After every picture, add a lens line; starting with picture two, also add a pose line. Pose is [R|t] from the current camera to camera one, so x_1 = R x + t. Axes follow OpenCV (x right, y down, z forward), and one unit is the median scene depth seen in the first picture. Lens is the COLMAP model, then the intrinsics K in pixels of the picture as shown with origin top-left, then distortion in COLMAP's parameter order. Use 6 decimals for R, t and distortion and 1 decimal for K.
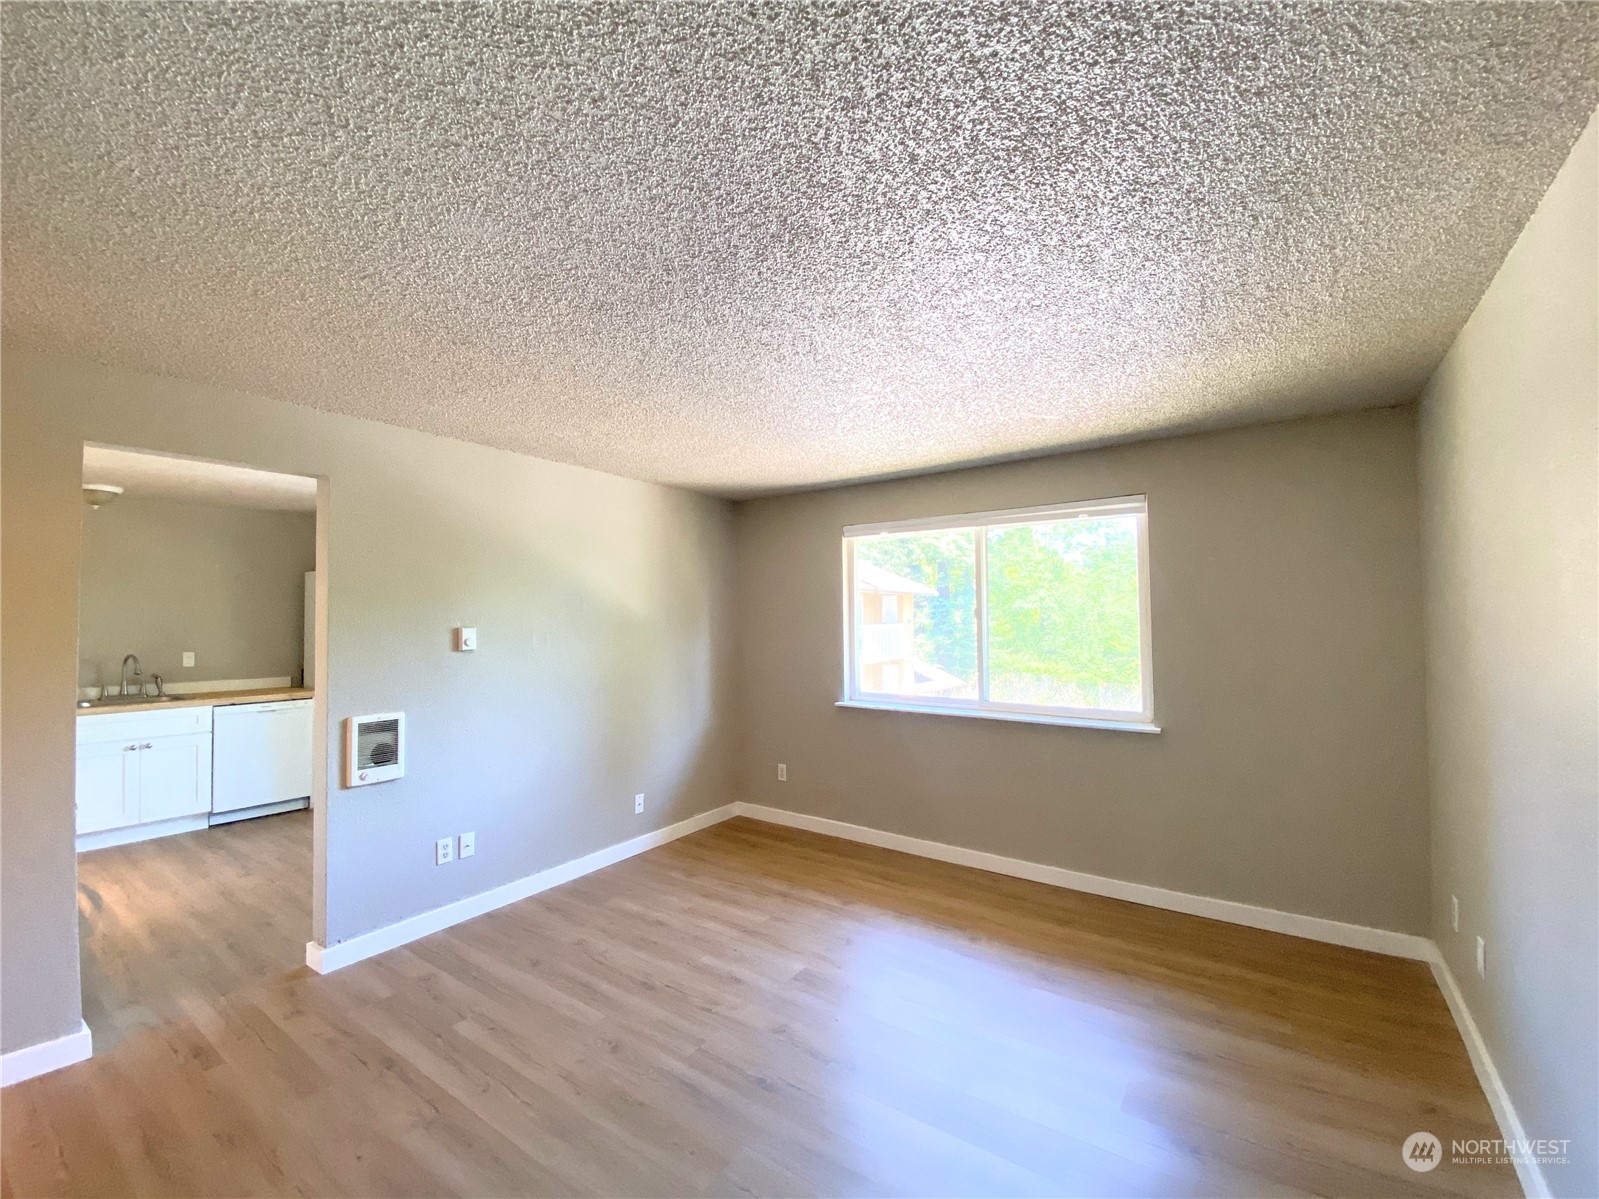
lens RADIAL K [[674.0, 0, 810.8], [0, 674.0, 601.7], [0, 0, 1]] dist [0.018042, -0.019684]
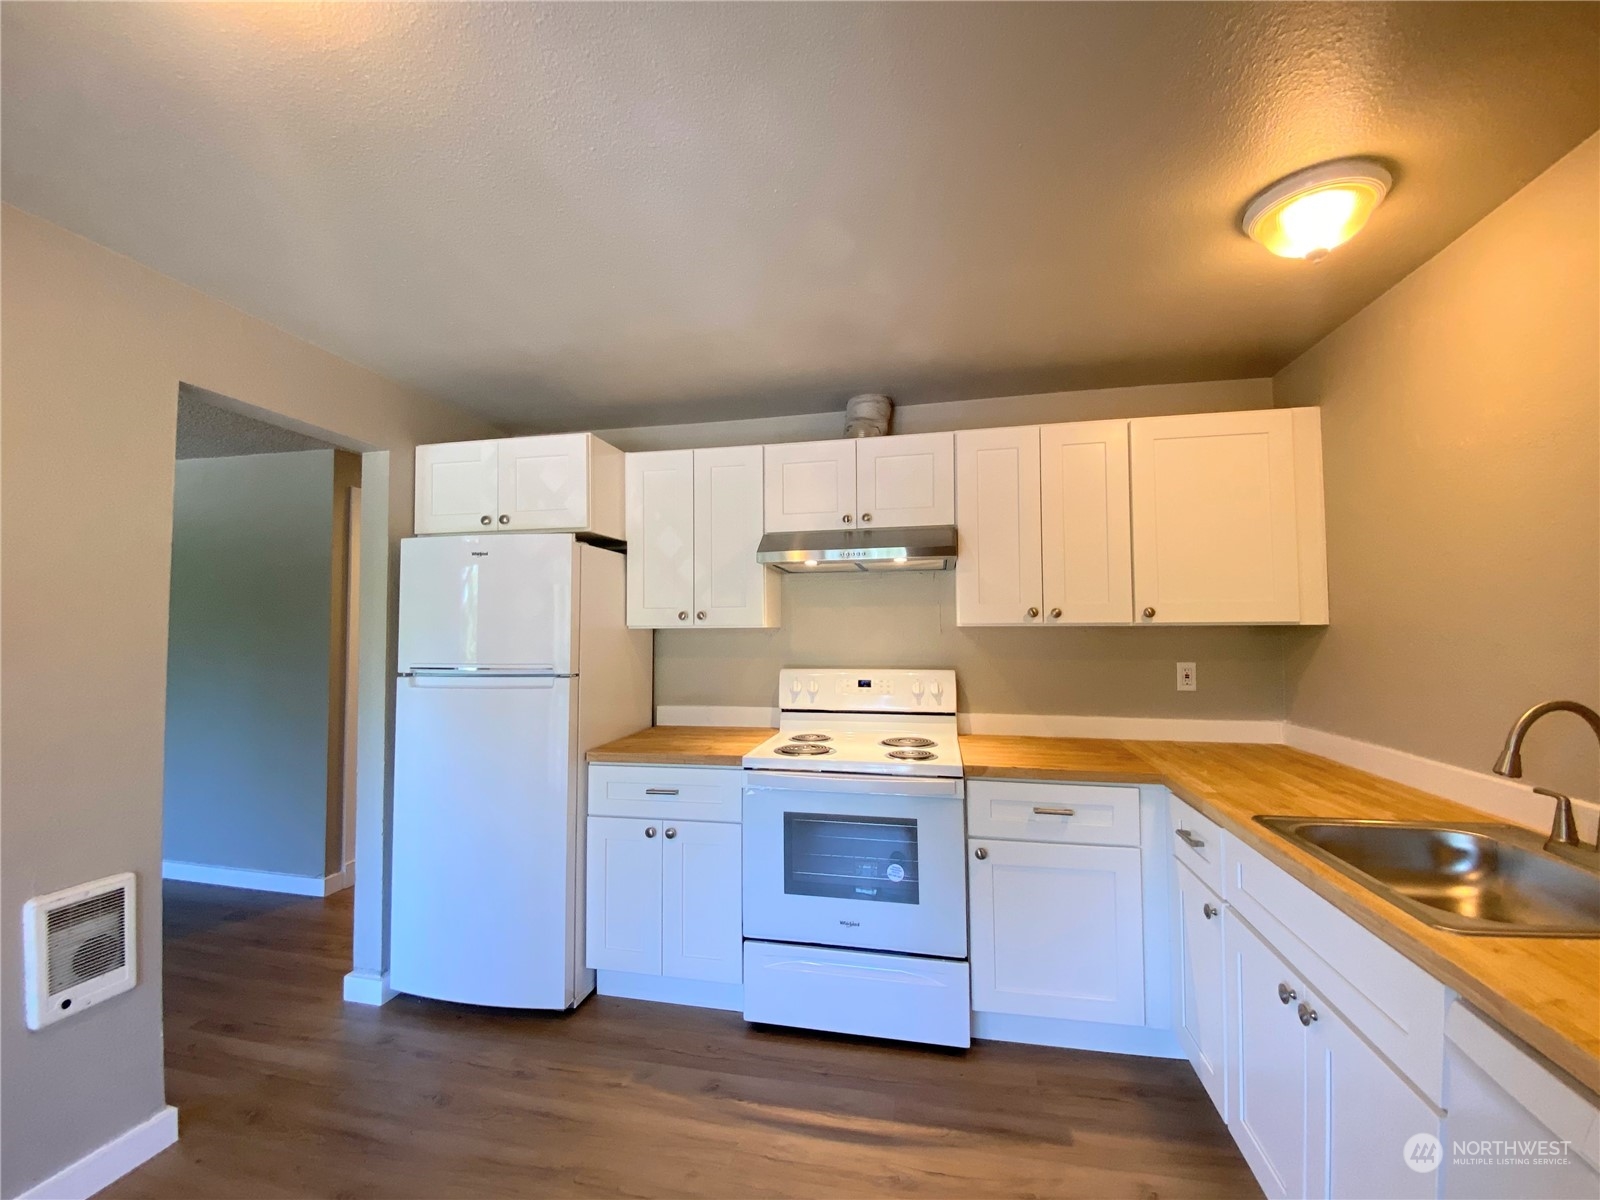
lens RADIAL K [[674.4, 0, 811.3], [0, 674.4, 602.2], [0, 0, 1]] dist [0.018042, -0.019684]
pose [[-0.917723, -0.006680, -0.397164, -0.121907], [0.017178, 0.998256, -0.056484, 0.009920], [0.396849, -0.058659, -0.916008, 0.213566]]
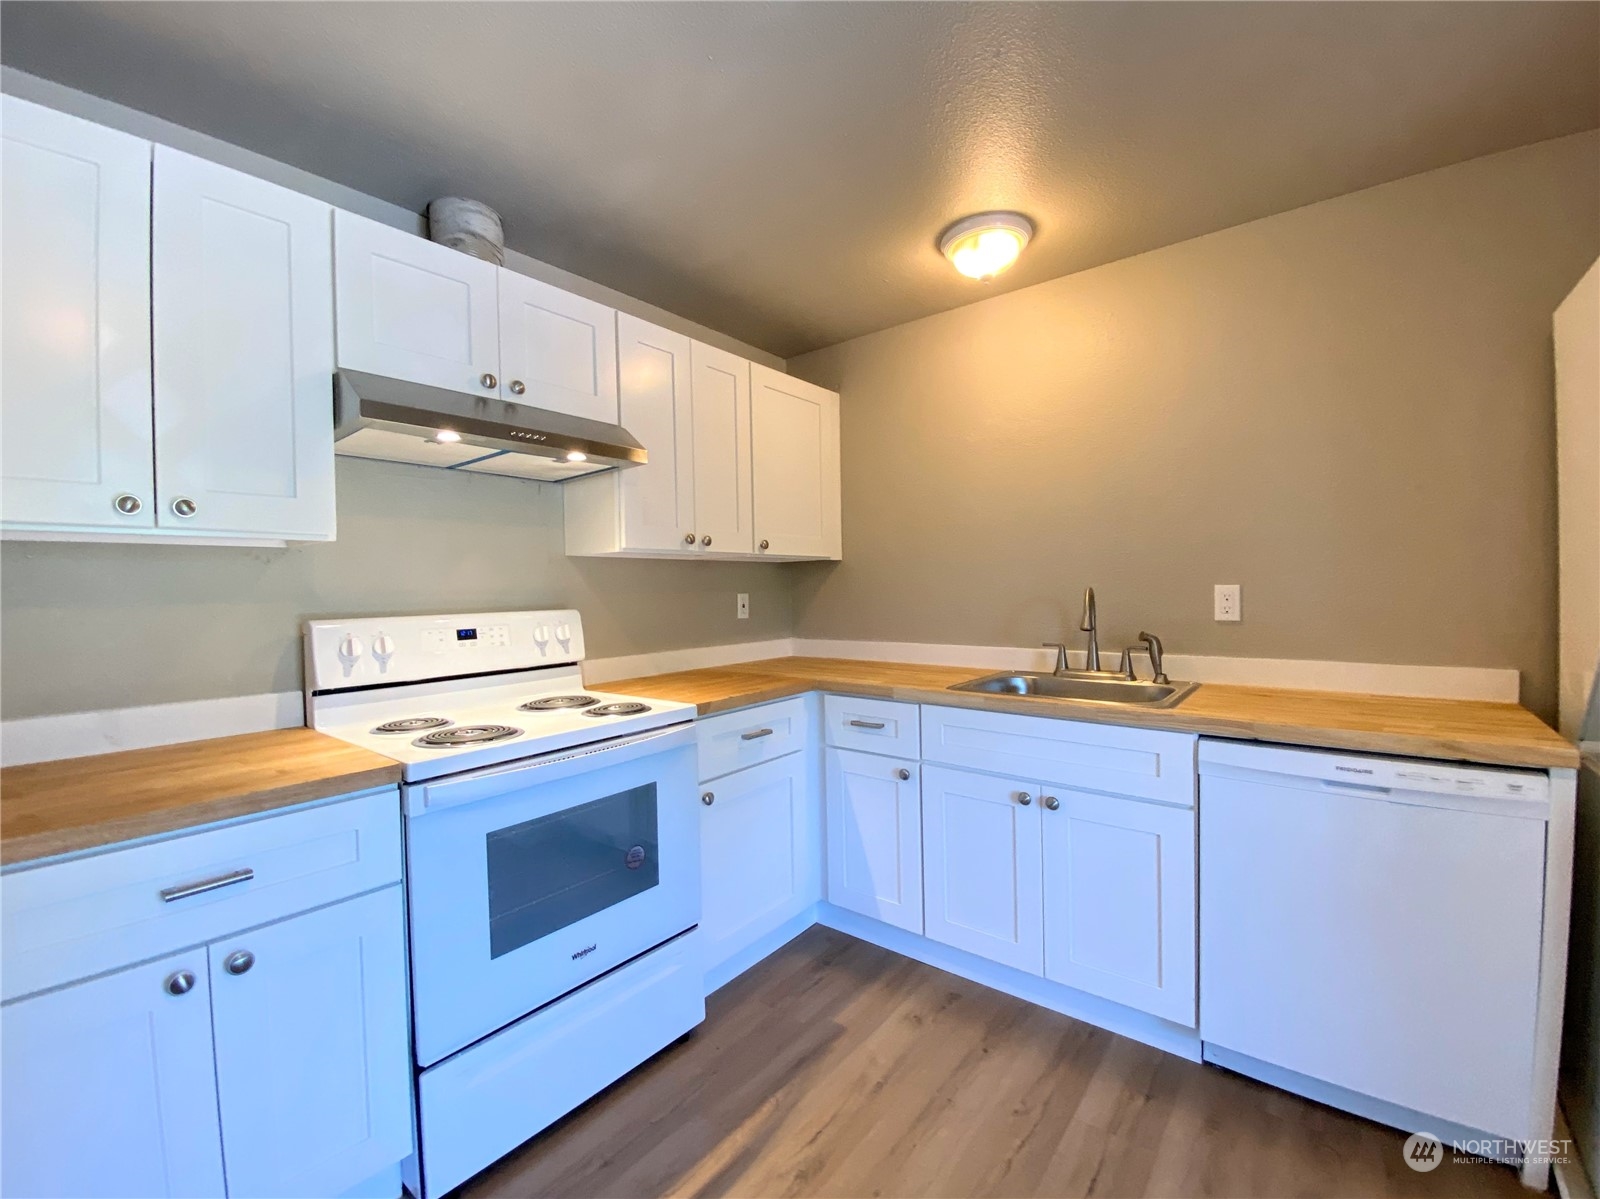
lens RADIAL K [[674.4, 0, 811.3], [0, 674.4, 601.7], [0, 0, 1]] dist [0.018042, -0.019684]
pose [[-0.069873, 0.031831, -0.997048, -0.100214], [0.039064, 0.998811, 0.029149, 0.012861], [0.996791, -0.036912, -0.071033, 0.158069]]
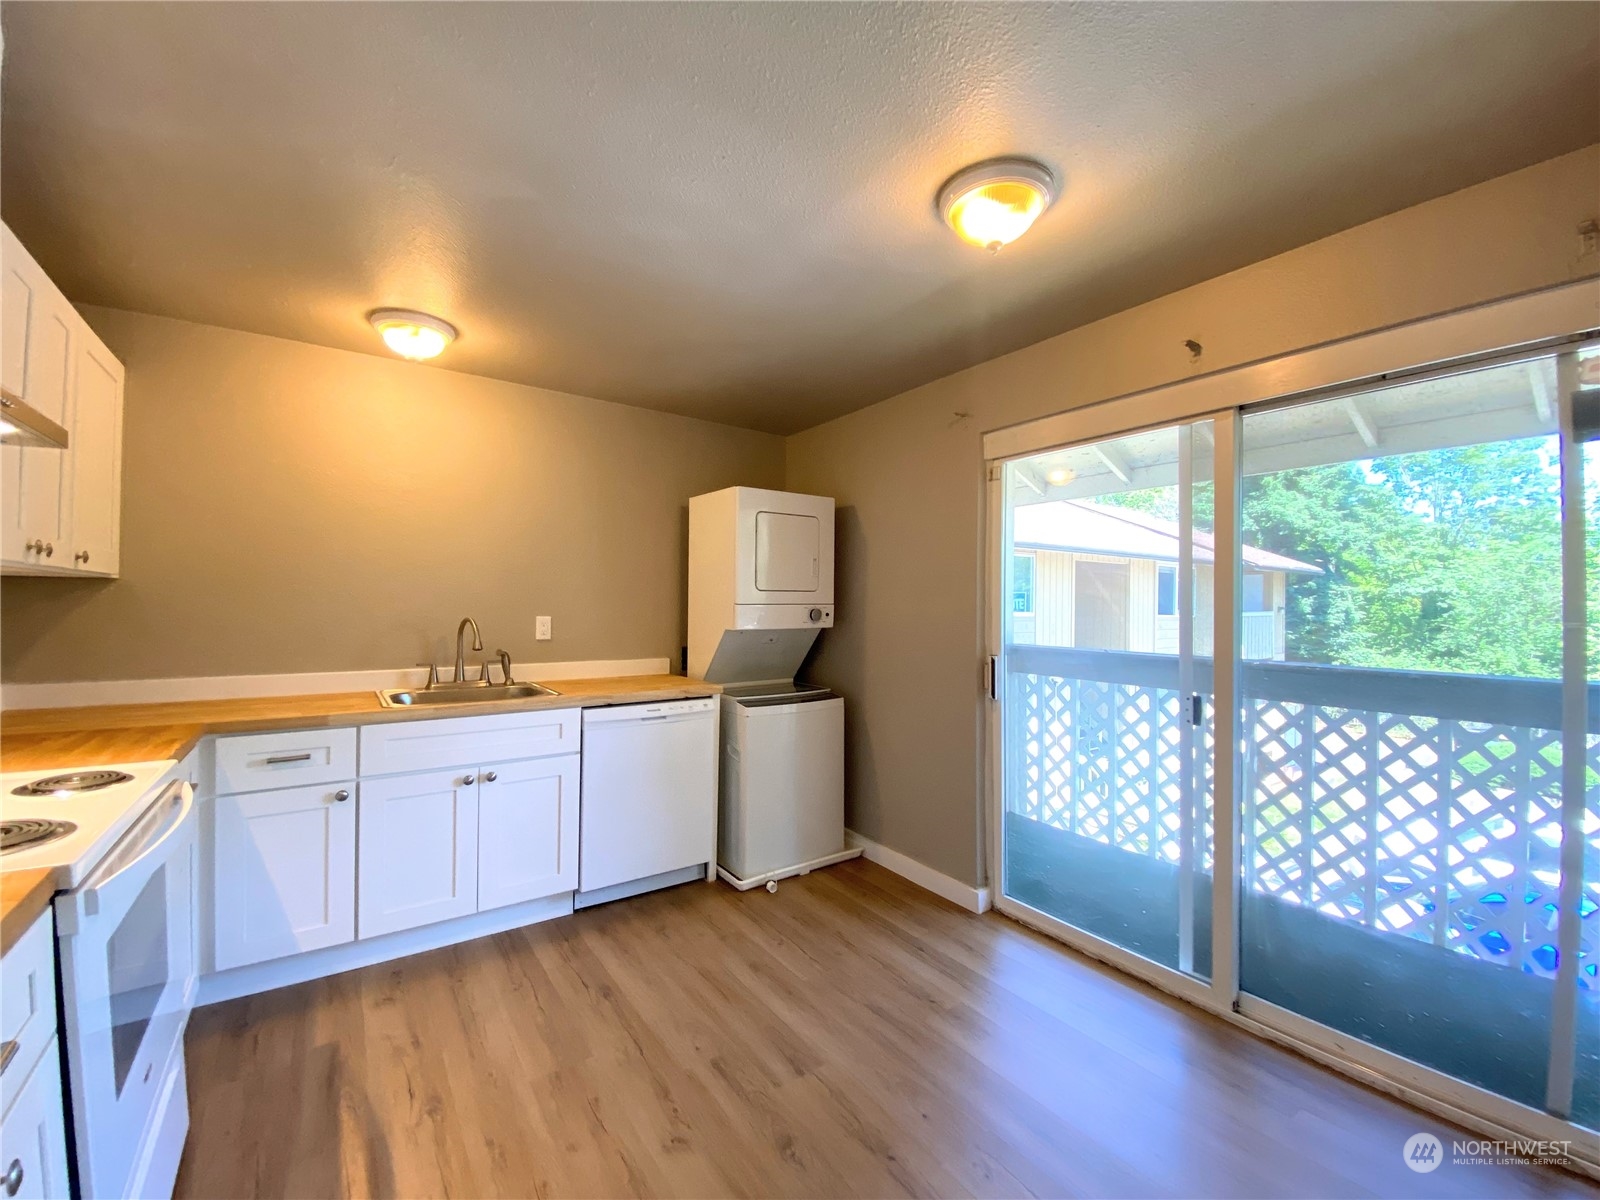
lens RADIAL K [[674.4, 0, 811.3], [0, 674.4, 602.2], [0, 0, 1]] dist [0.018042, -0.019684]
pose [[0.945533, 0.018923, -0.324976, -0.097315], [-0.011354, 0.999619, 0.025170, 0.008797], [0.325328, -0.020109, 0.945387, 0.098220]]
